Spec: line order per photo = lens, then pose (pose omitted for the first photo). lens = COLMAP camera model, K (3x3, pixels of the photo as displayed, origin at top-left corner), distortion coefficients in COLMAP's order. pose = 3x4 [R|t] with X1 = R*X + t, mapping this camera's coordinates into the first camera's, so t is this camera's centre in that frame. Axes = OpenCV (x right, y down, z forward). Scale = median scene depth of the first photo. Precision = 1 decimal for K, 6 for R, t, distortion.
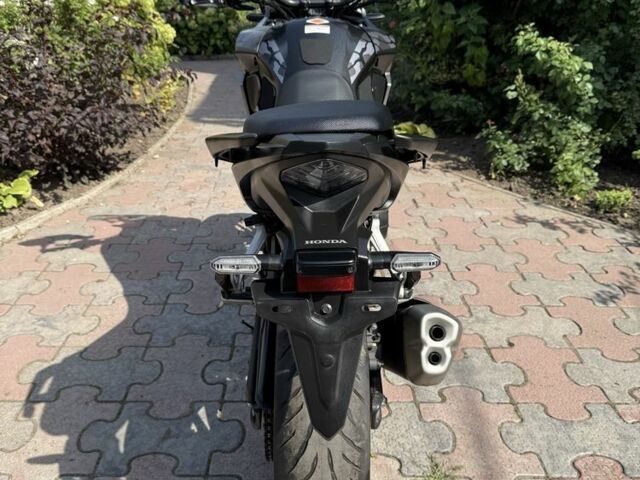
lens RADIAL K [[627.8, 0, 319.4], [0, 627.8, 238.7], [0, 0, 1]] dist [0.033557, 0.000000]
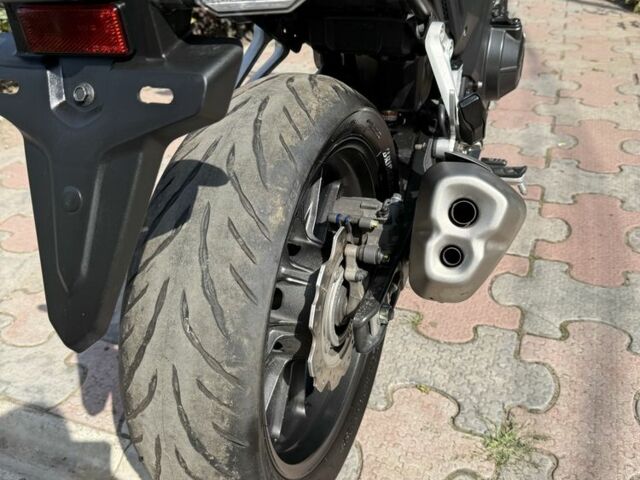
lens RADIAL K [[627.8, 0, 320.0], [0, 627.8, 241.4], [0, 0, 1]] dist [0.033557, 0.000000]
pose [[0.925761, 0.145818, -0.348861, 0.251230], [-0.088011, 0.980404, 0.176242, 0.082760], [0.367724, -0.132455, 0.920454, 0.412848]]
